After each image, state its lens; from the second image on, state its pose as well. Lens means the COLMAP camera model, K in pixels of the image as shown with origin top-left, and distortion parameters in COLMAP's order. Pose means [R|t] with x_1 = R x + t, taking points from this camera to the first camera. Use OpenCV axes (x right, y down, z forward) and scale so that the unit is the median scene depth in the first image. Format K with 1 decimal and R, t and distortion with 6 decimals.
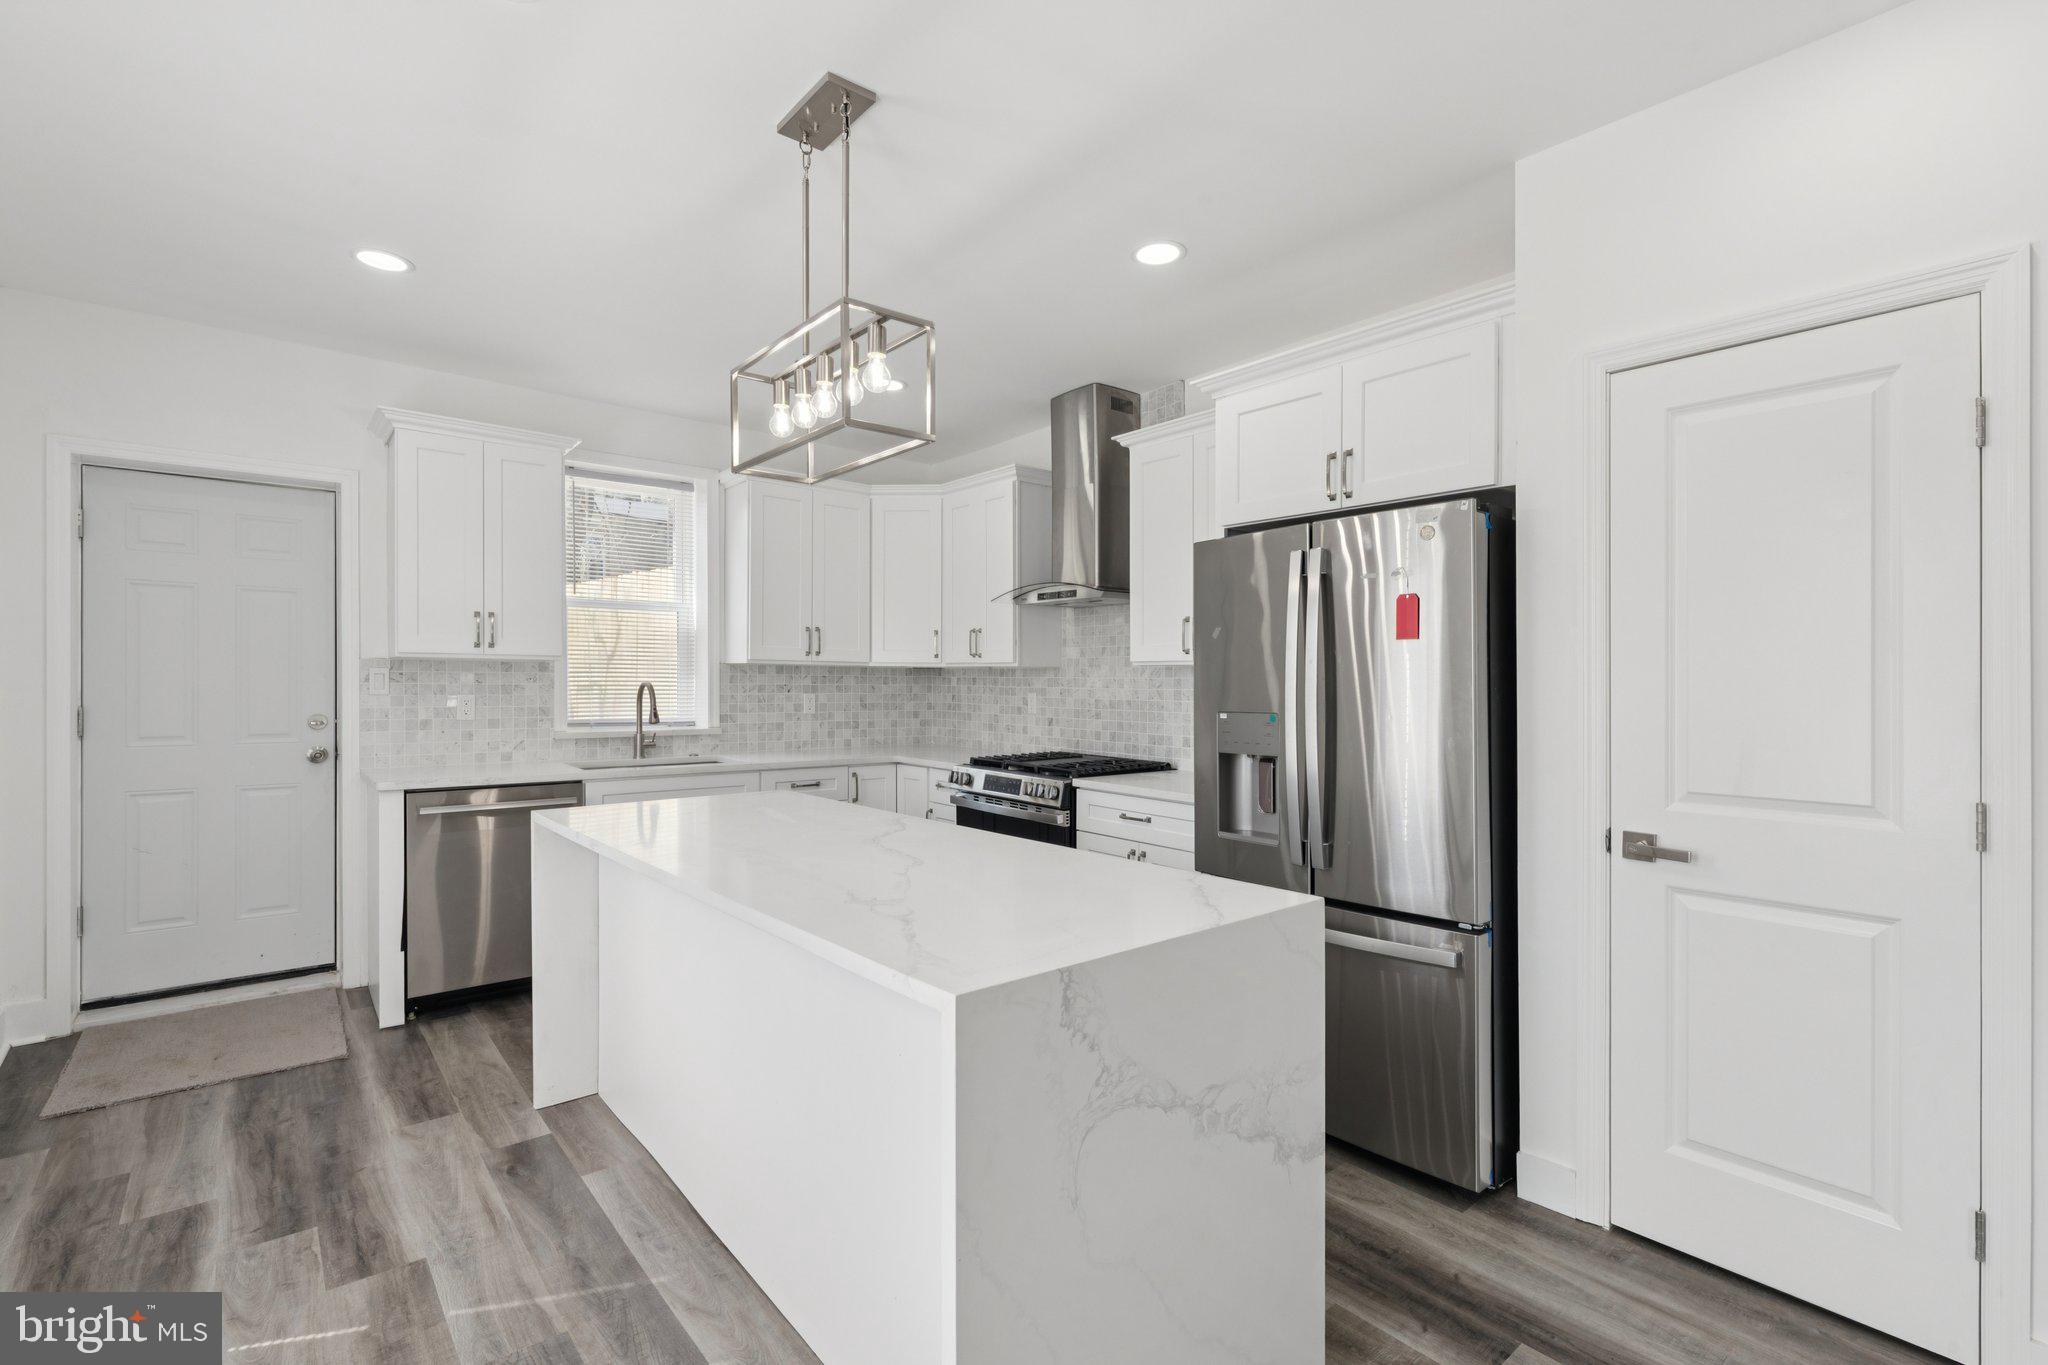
lens RADIAL K [[935.1, 0, 1014.9], [0, 935.1, 688.2], [0, 0, 1]] dist [0.015218, 0.000414]
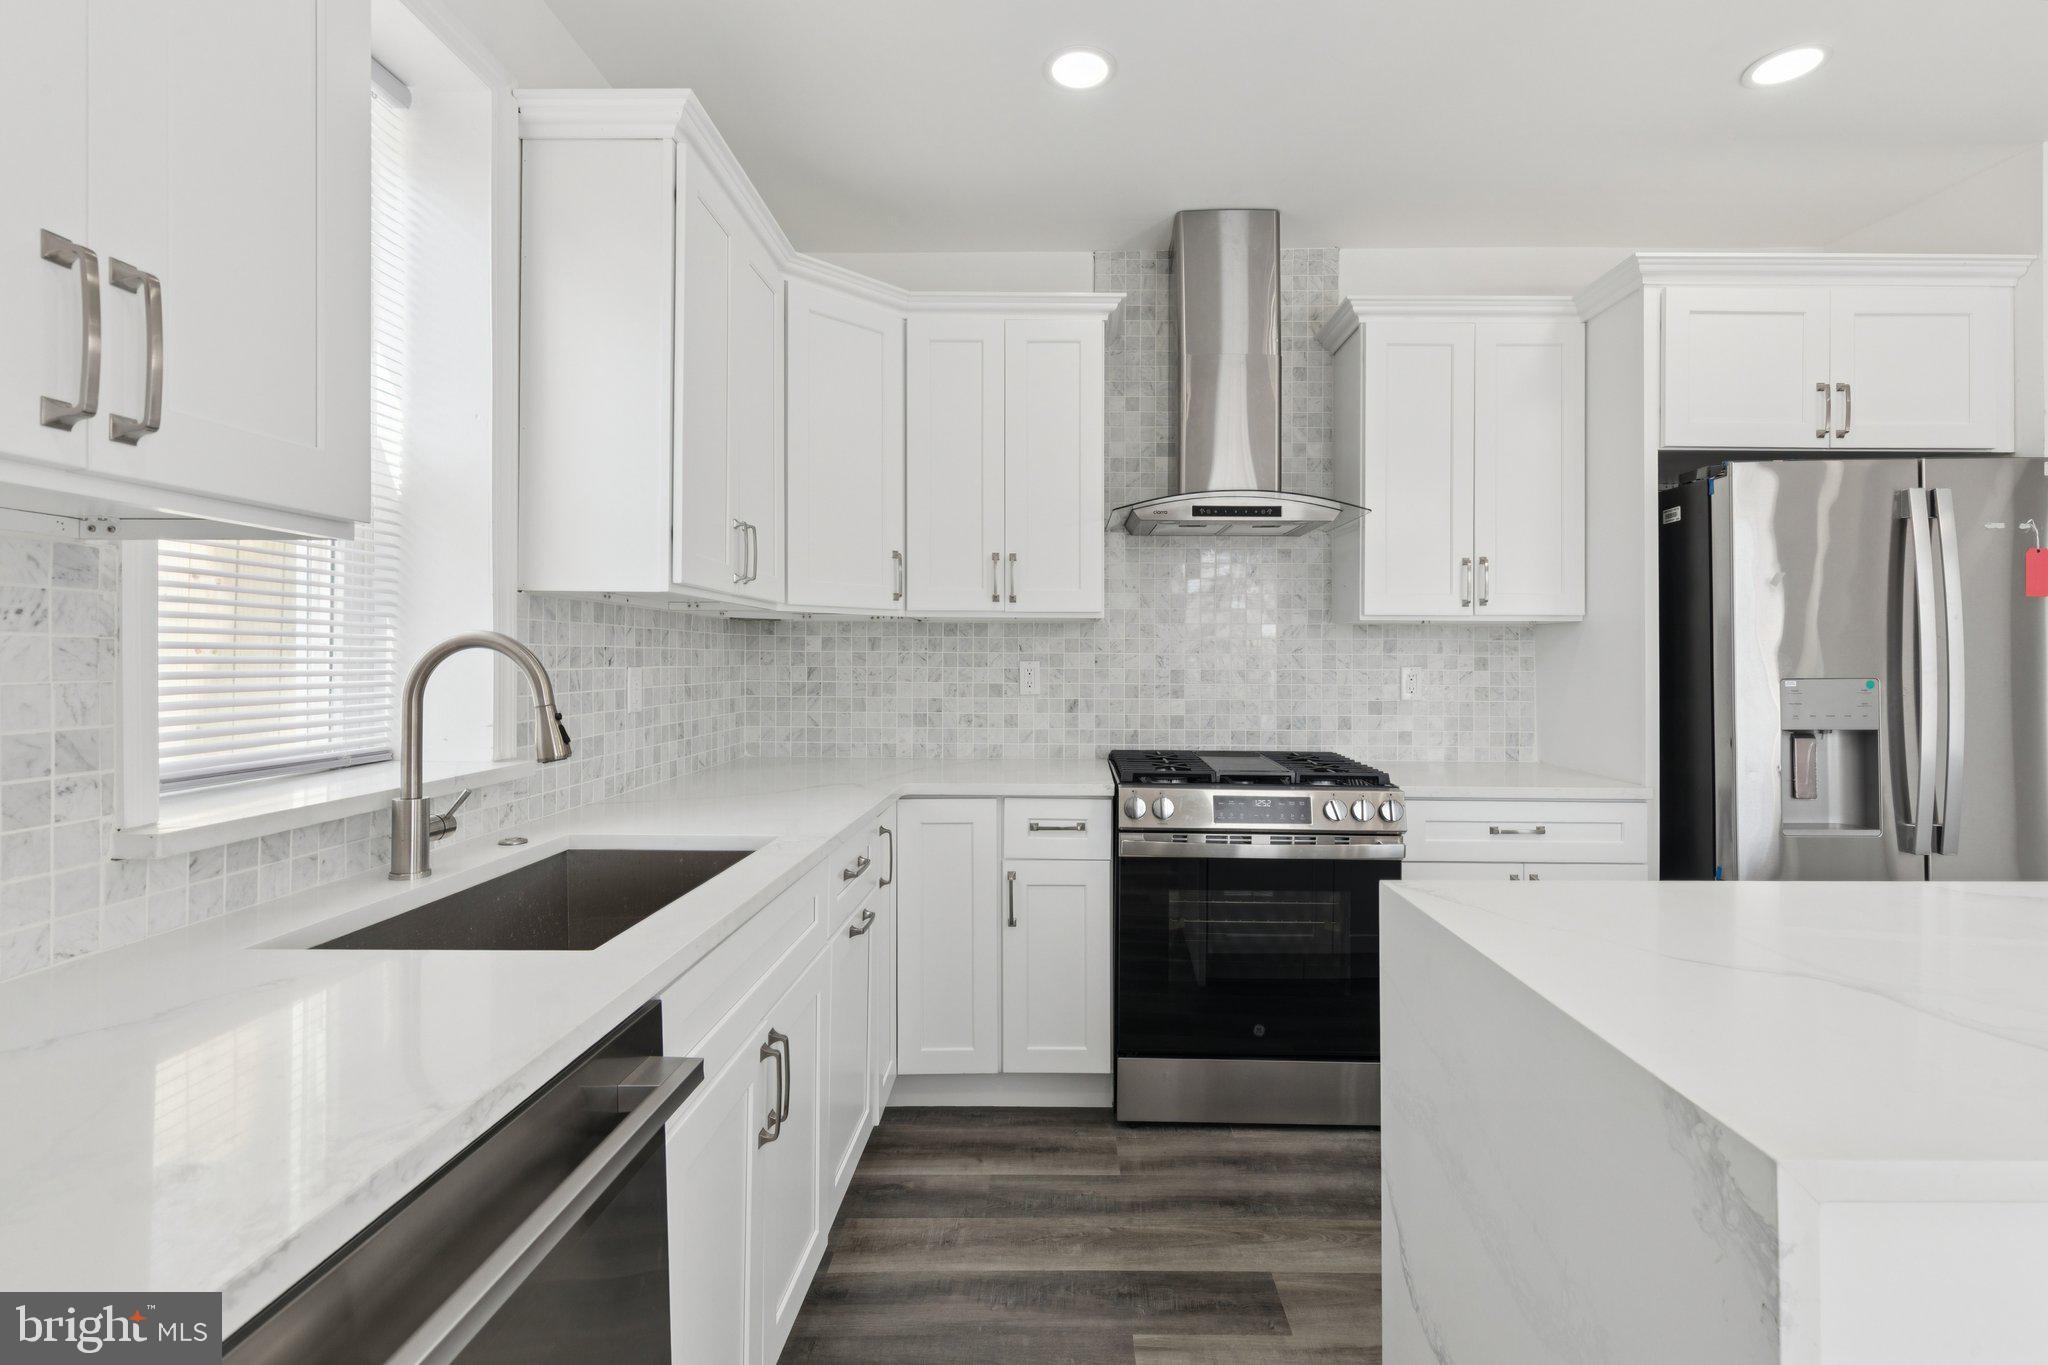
lens RADIAL K [[960.9, 0, 1048.3], [0, 960.9, 651.7], [0, 0, 1]] dist [0.007463, 0.000936]
pose [[0.620186, 0.001103, 0.784454, -0.532218], [0.006213, 0.999961, -0.006318, 0.002586], [-0.784430, 0.008792, 0.620155, 0.643126]]
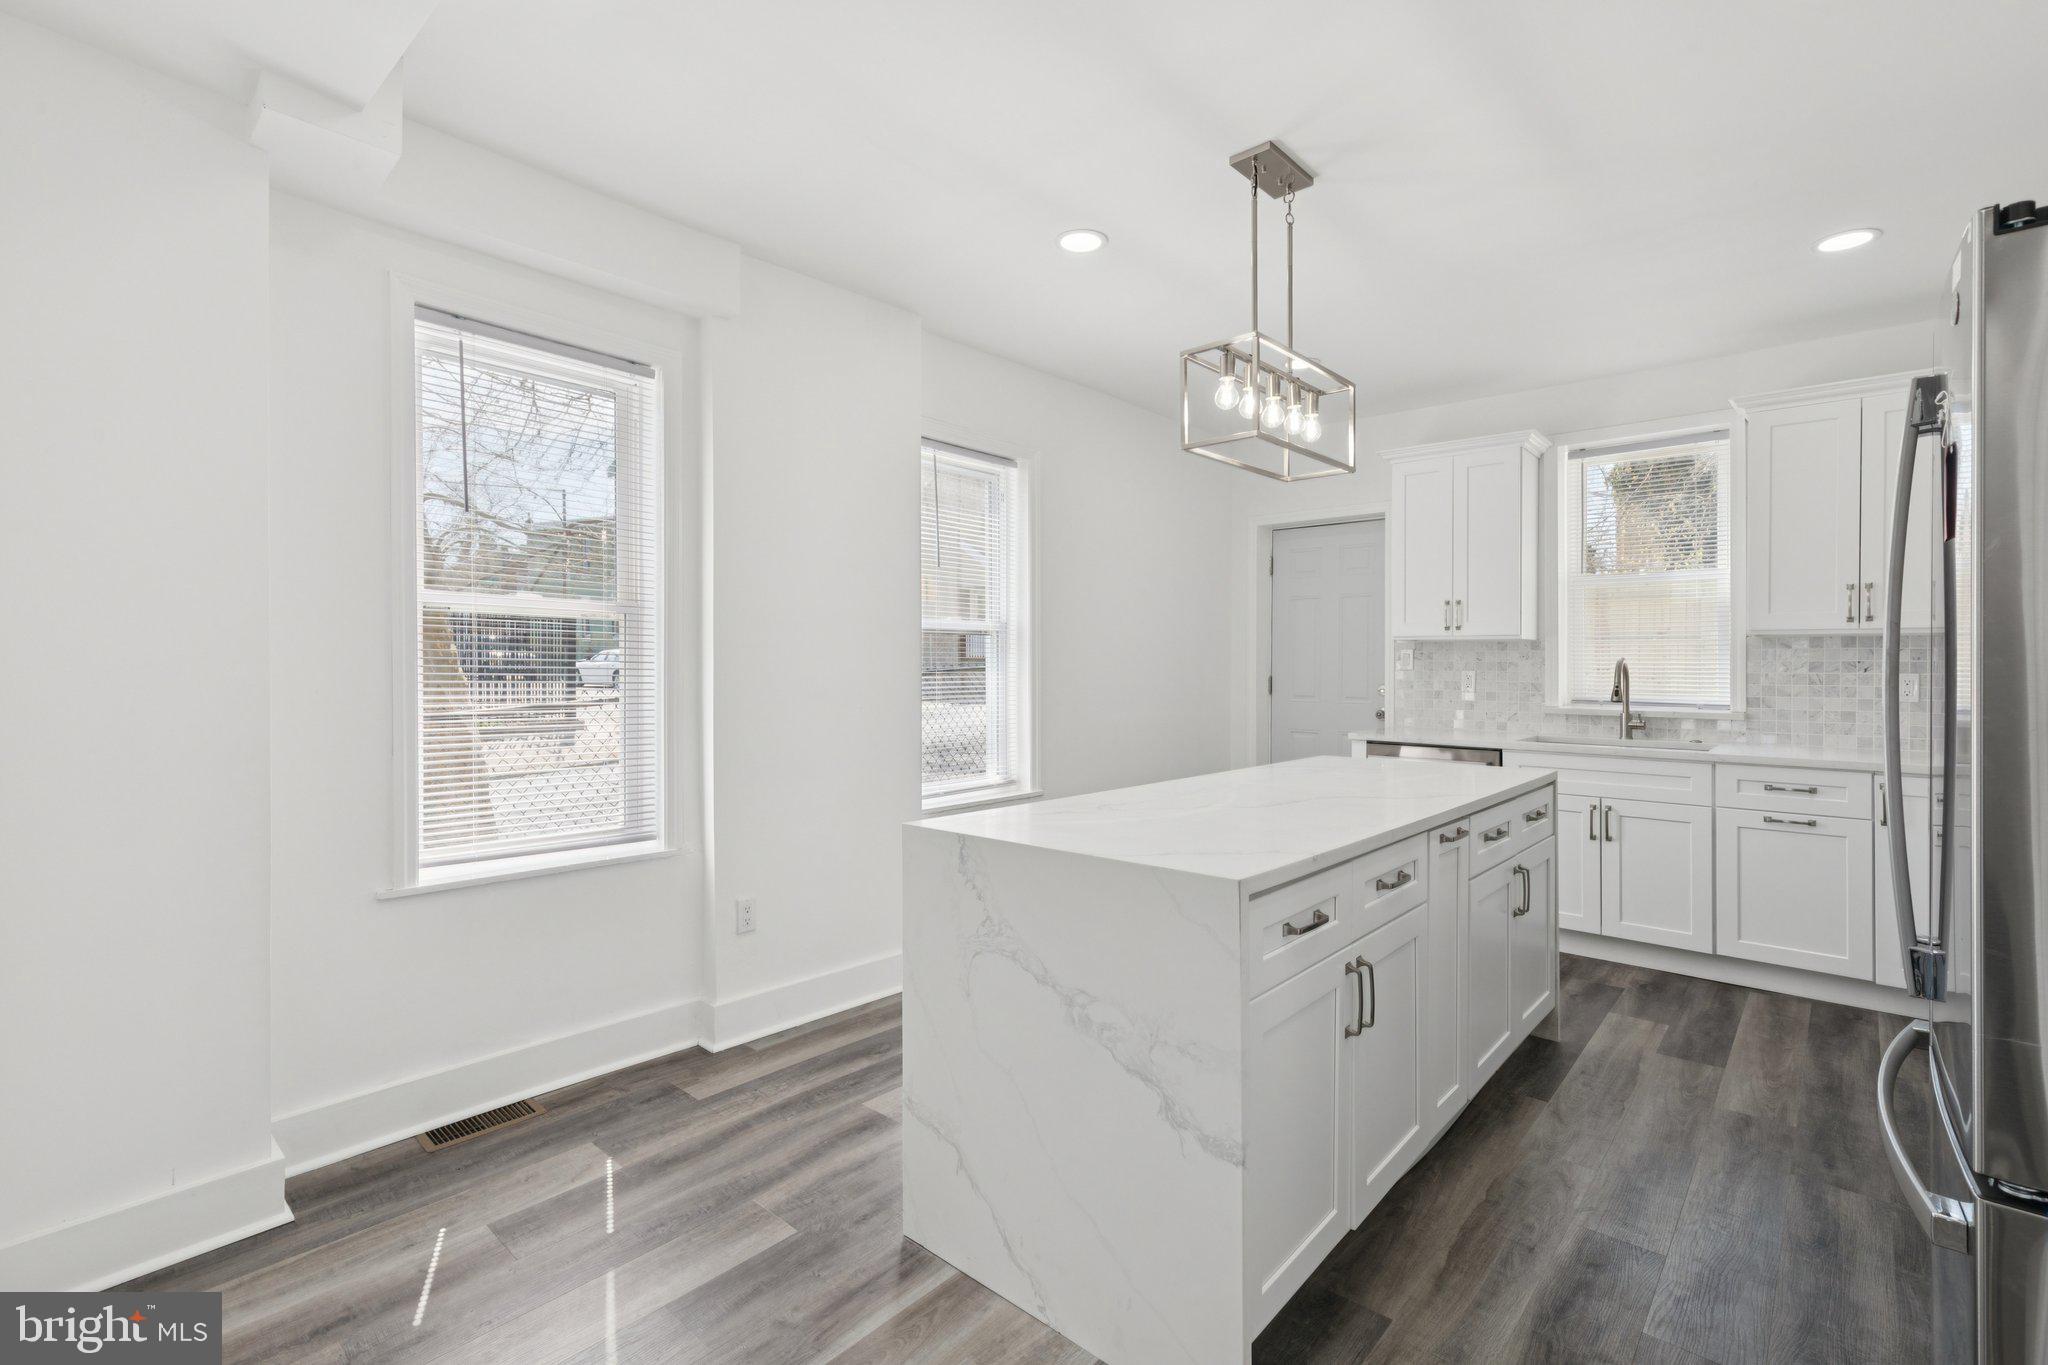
lens RADIAL K [[920.1, 0, 1018.9], [0, 920.1, 668.9], [0, 0, 1]] dist [0.010991, 0.000558]
pose [[0.153181, 0.000766, -0.988198, 0.442774], [-0.009044, 0.999959, -0.000627, 0.009813], [0.988157, 0.009033, 0.153182, 0.250093]]
